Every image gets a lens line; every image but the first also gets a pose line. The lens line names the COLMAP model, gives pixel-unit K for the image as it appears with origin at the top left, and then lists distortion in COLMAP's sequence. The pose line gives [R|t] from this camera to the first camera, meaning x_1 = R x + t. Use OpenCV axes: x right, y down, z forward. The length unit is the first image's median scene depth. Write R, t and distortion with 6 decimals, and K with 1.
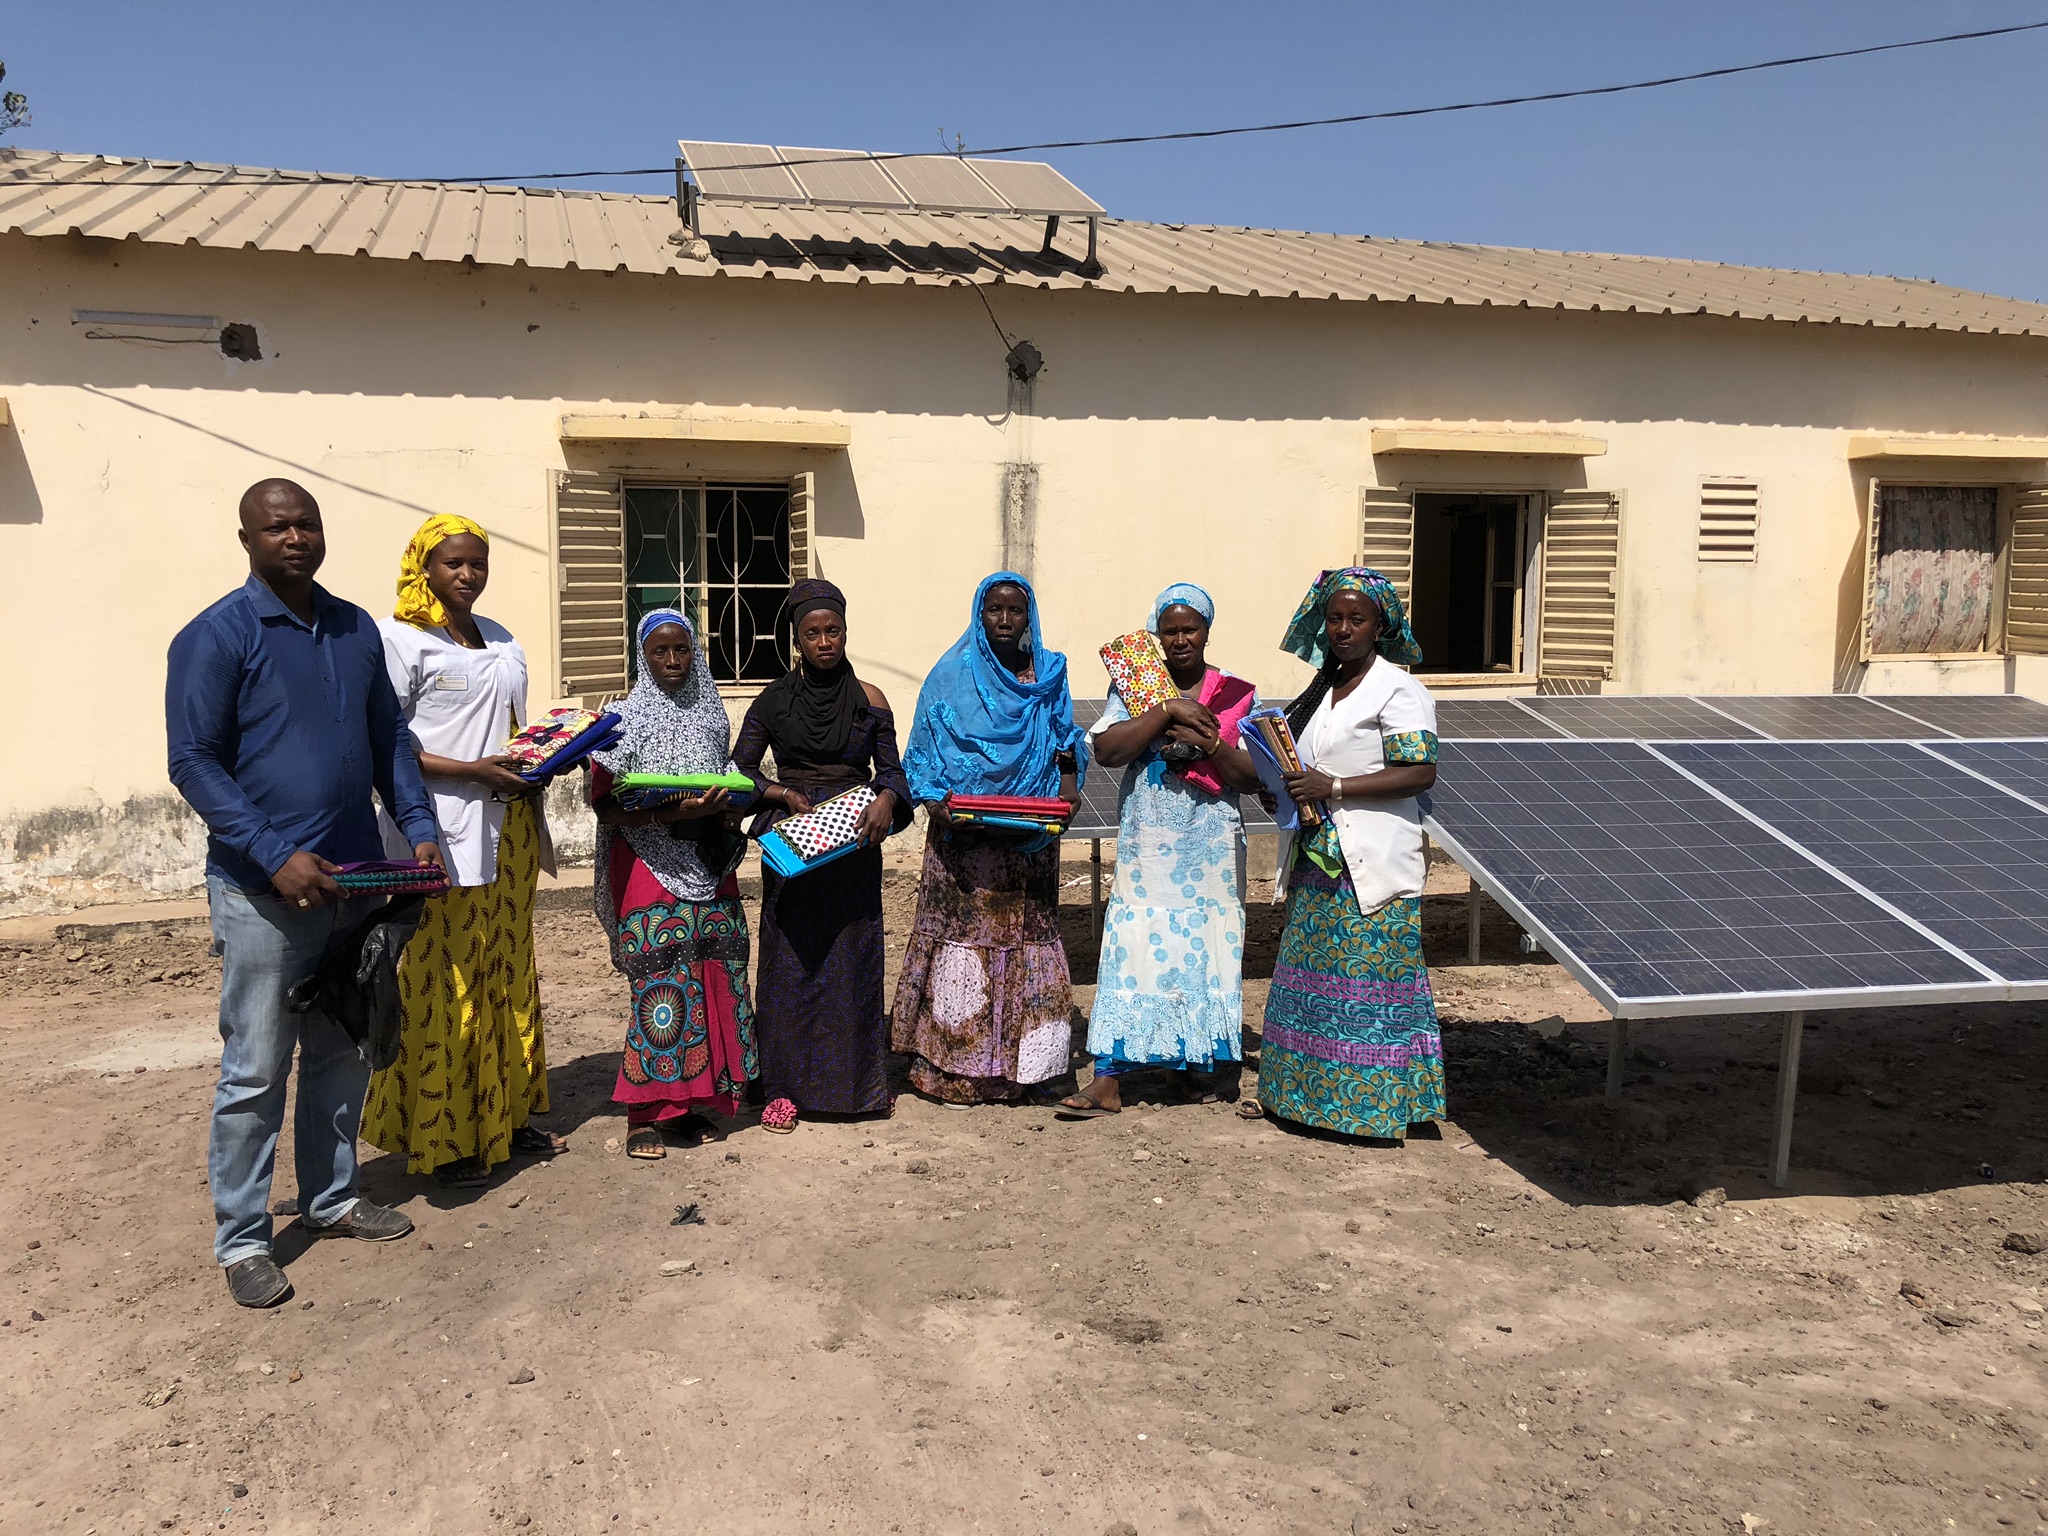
lens RADIAL K [[1699.6, 0, 1035.5], [0, 1699.6, 829.0], [0, 0, 1]] dist [0.030981, -0.027853]
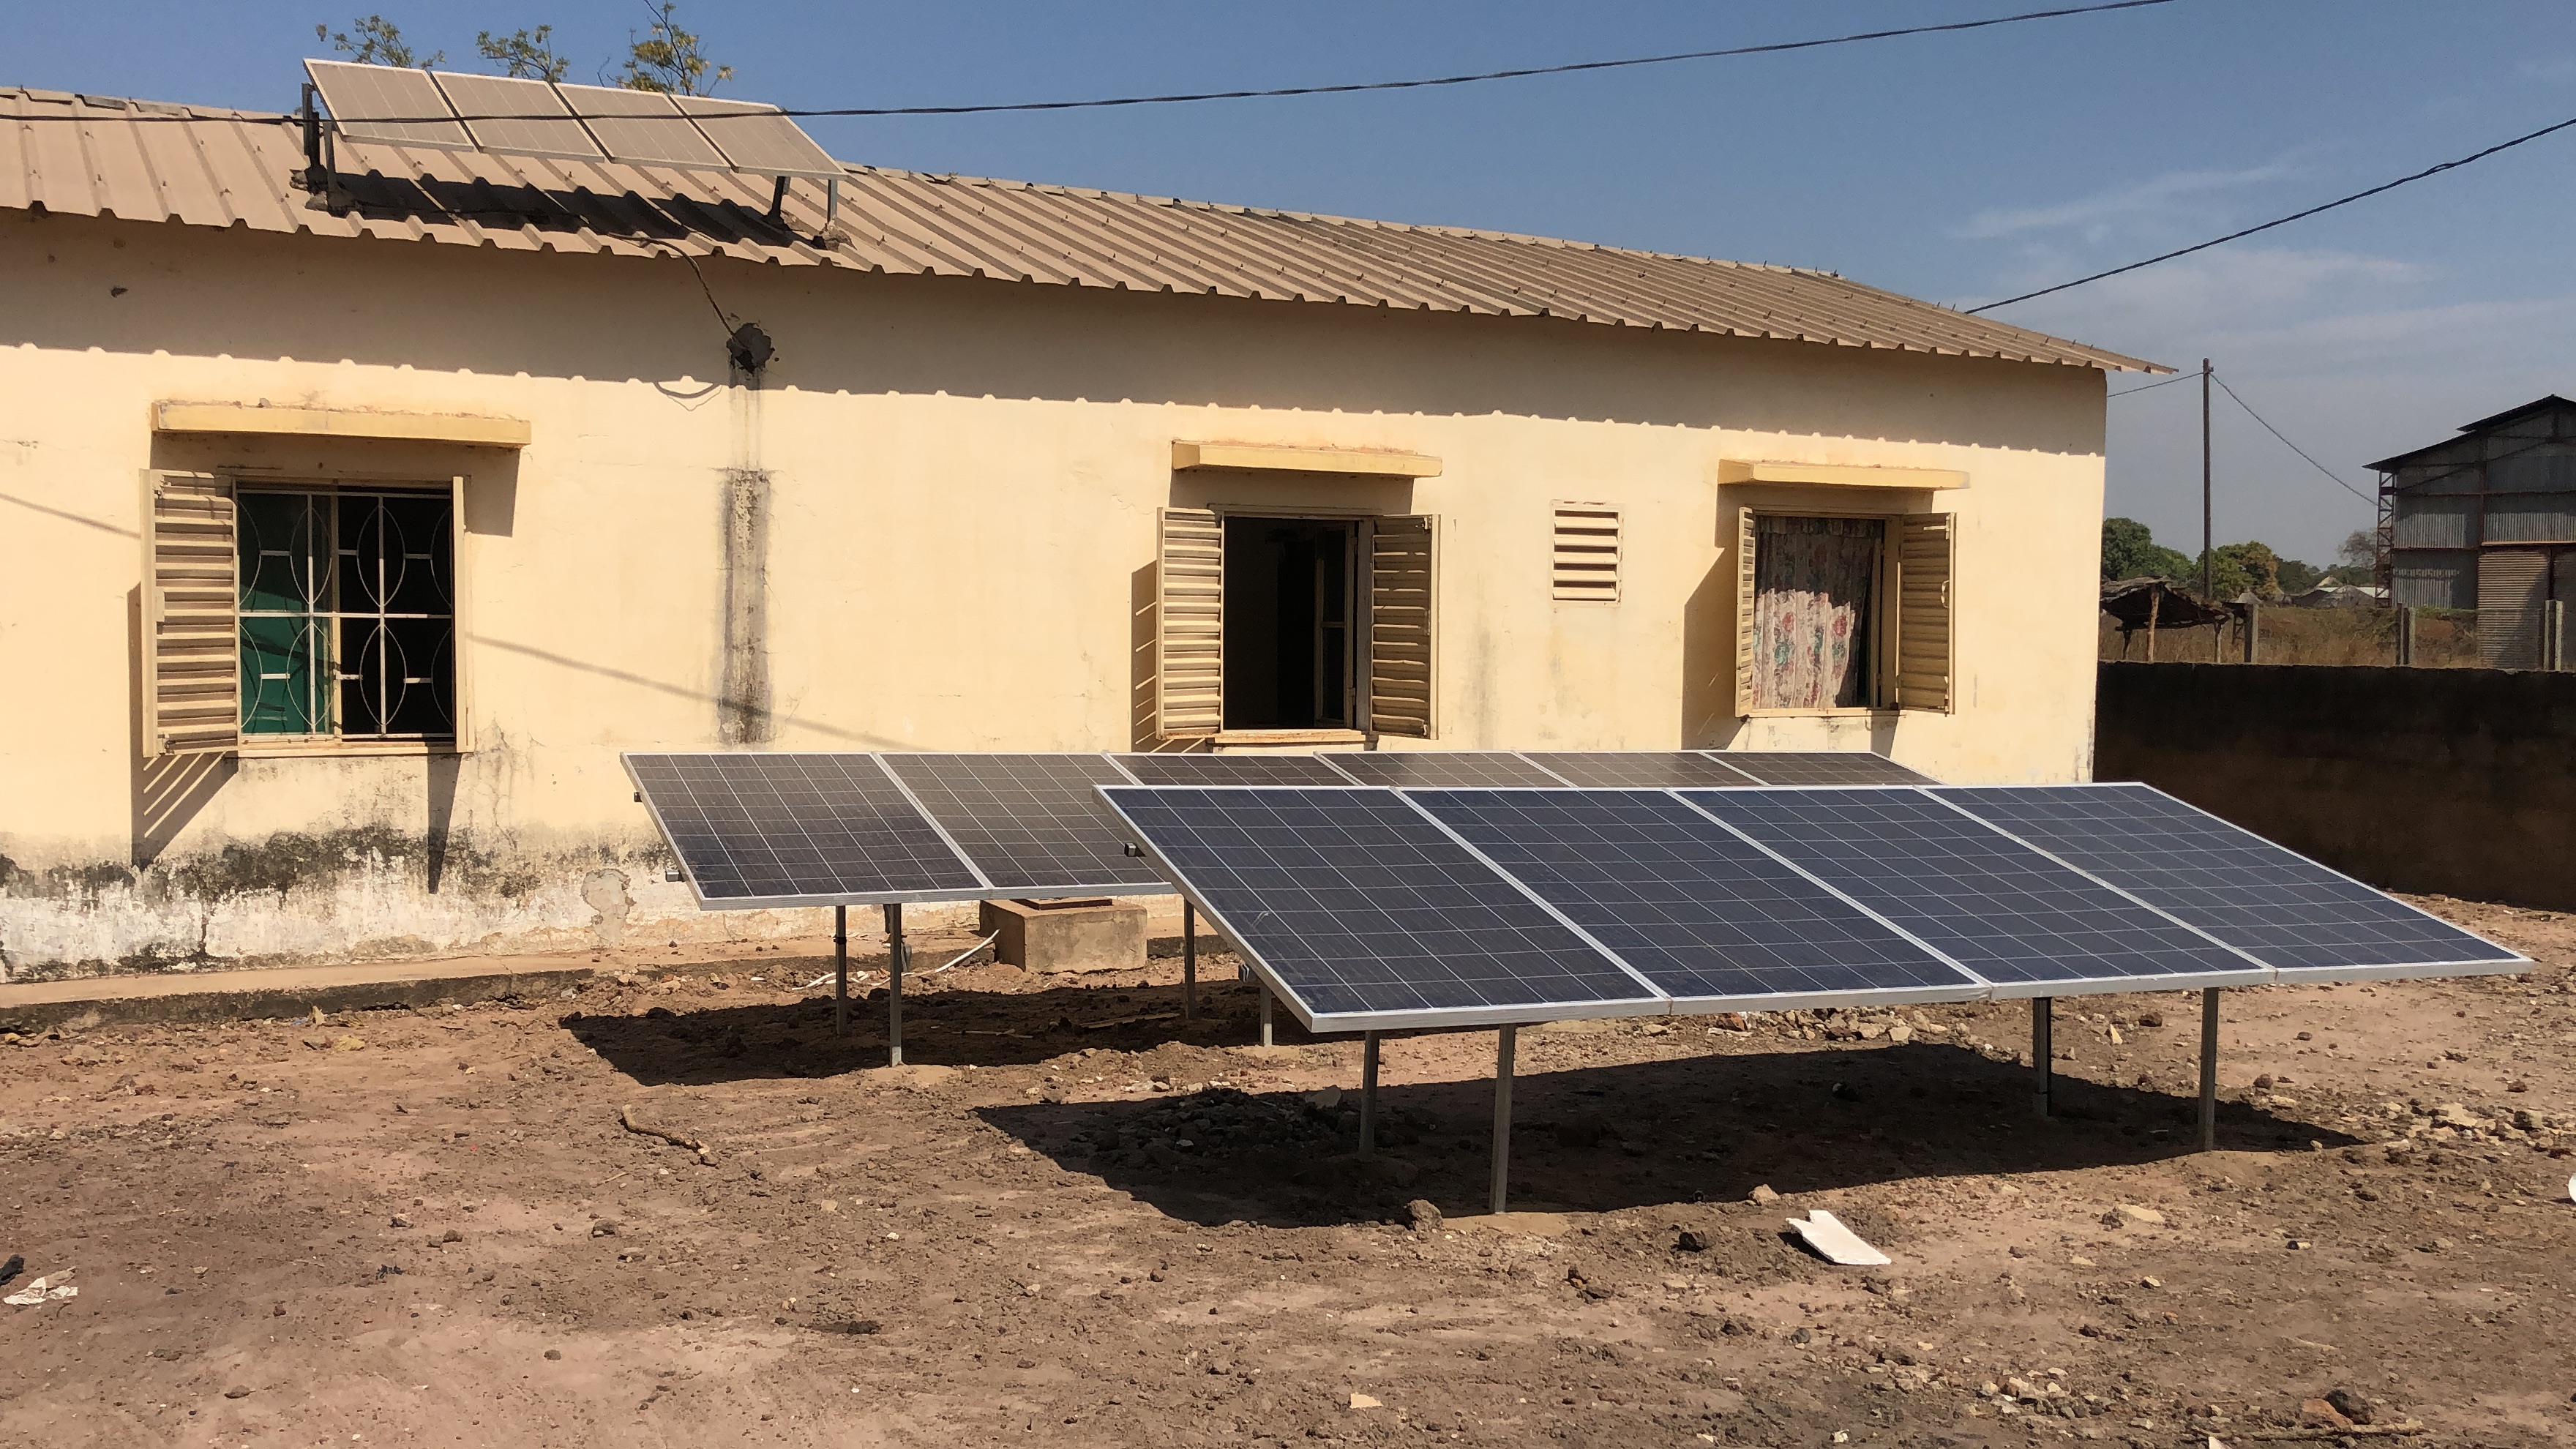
lens RADIAL K [[2527.6, 0, 1257.3], [0, 2527.6, 907.0], [0, 0, 1]] dist [0.008537, 0.000000]
pose [[0.982993, -0.010925, 0.183320, 0.013020], [0.016050, 0.999520, -0.026496, 0.053862], [-0.182942, 0.028987, 0.982696, -0.406538]]
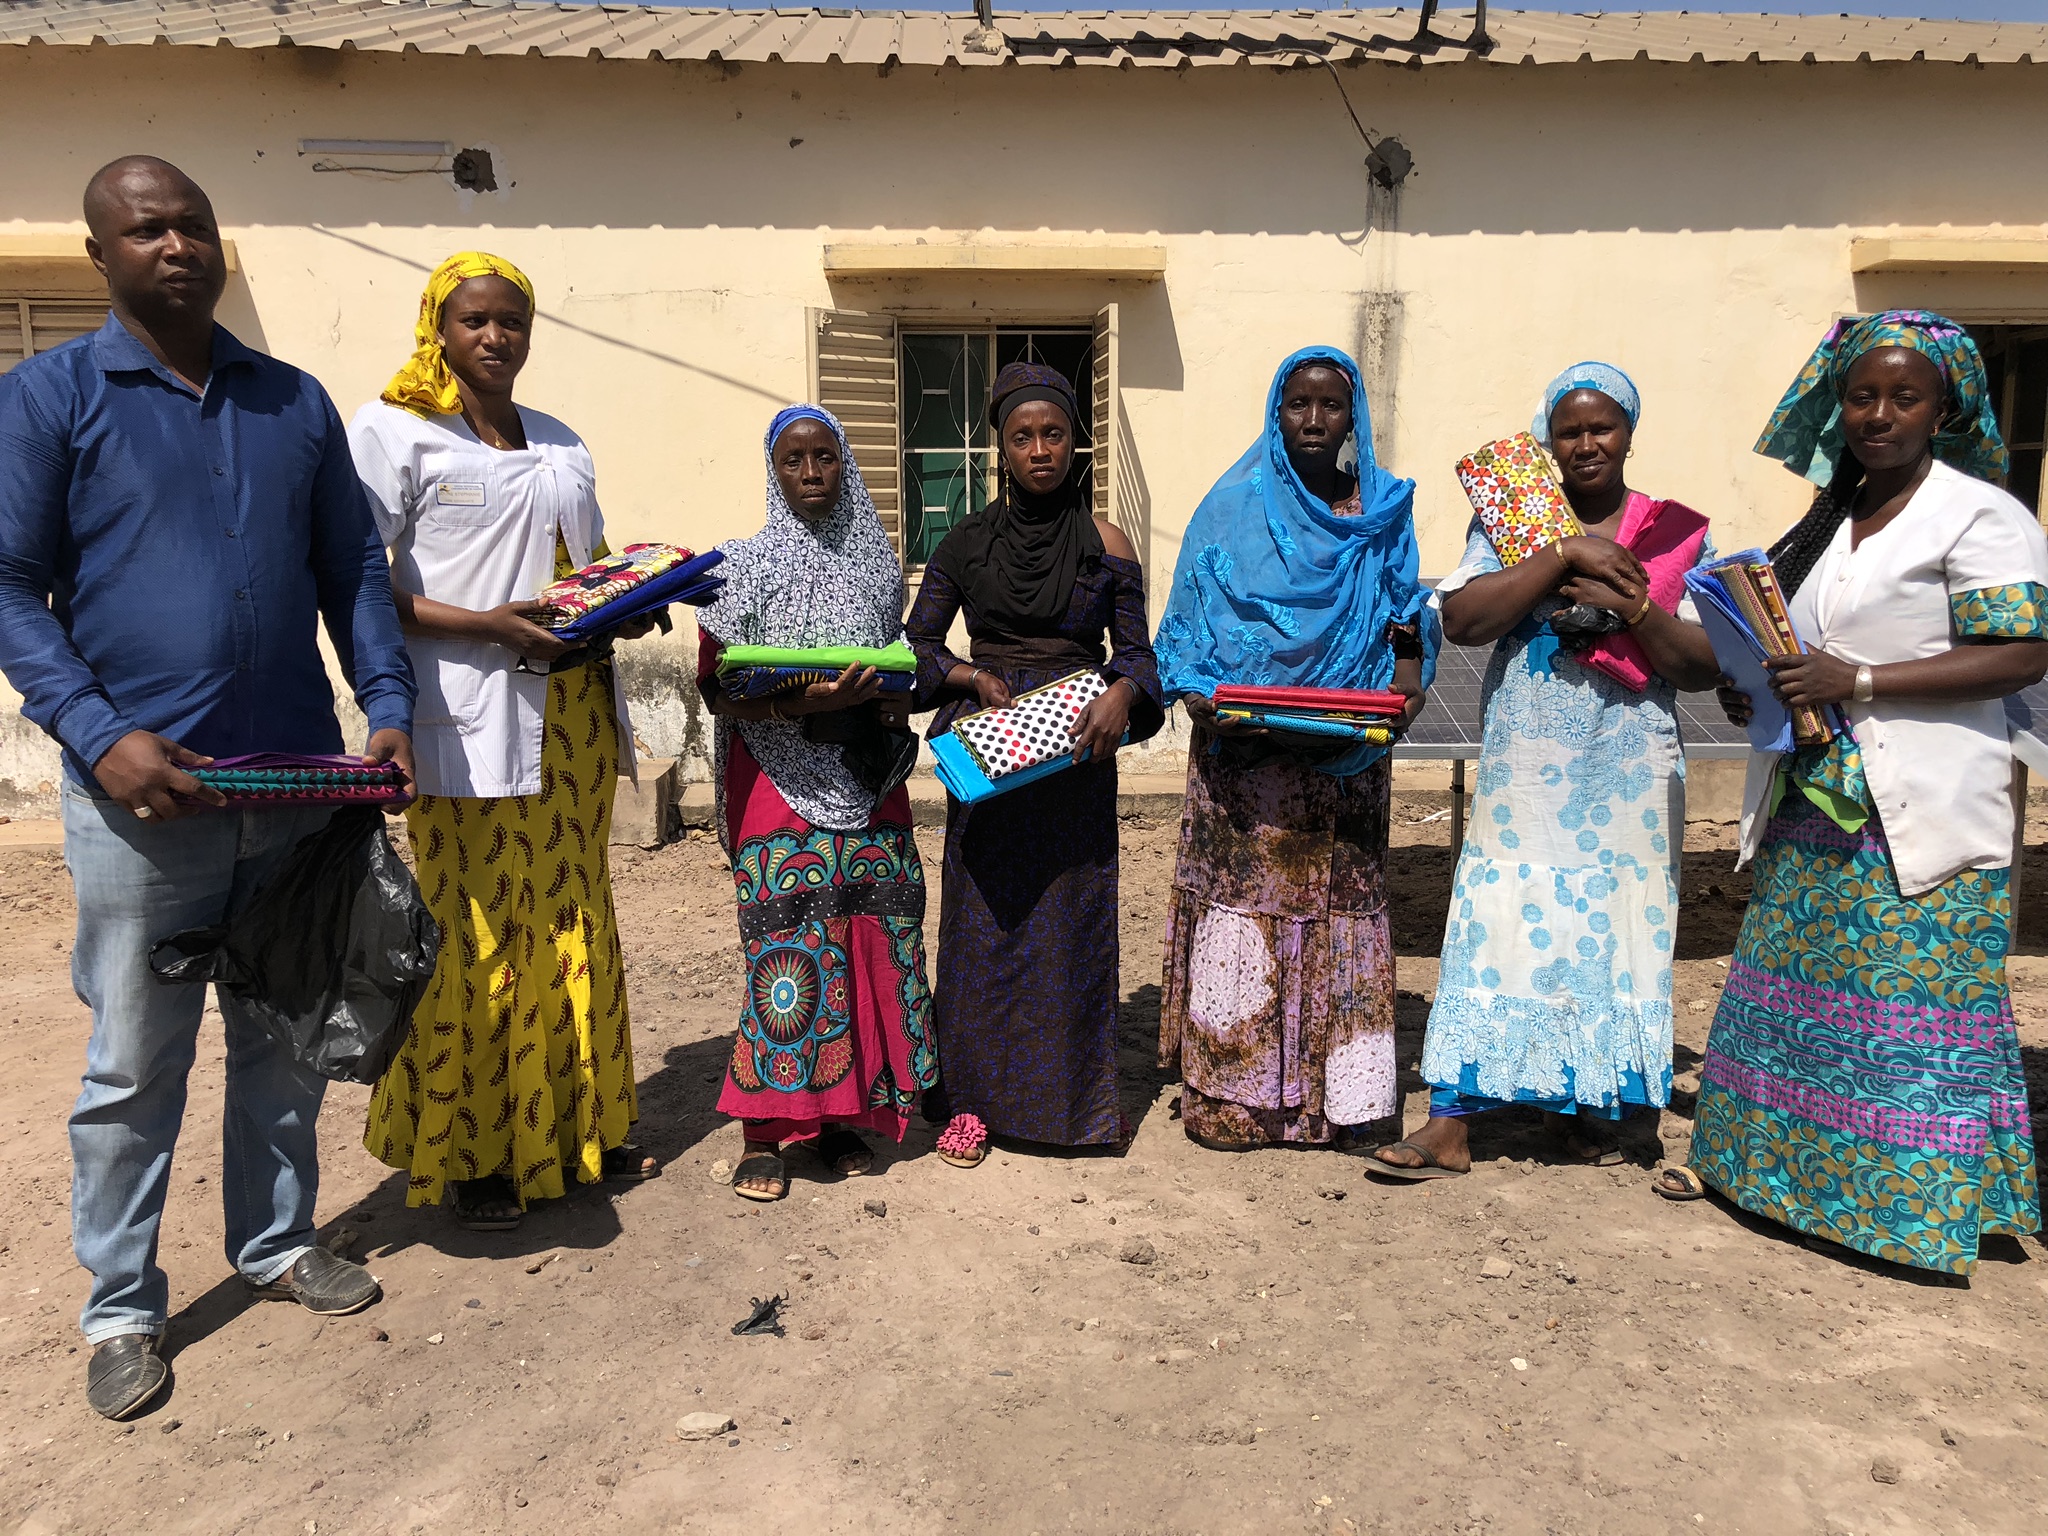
lens RADIAL K [[1699.6, 0, 1040.5], [0, 1699.6, 773.5], [0, 0, 1]] dist [0.030981, -0.027853]
pose [[0.975959, 0.029491, -0.215949, 0.026249], [-0.027112, 0.999535, 0.013970, 0.007232], [0.216260, -0.007779, 0.976305, 0.322240]]
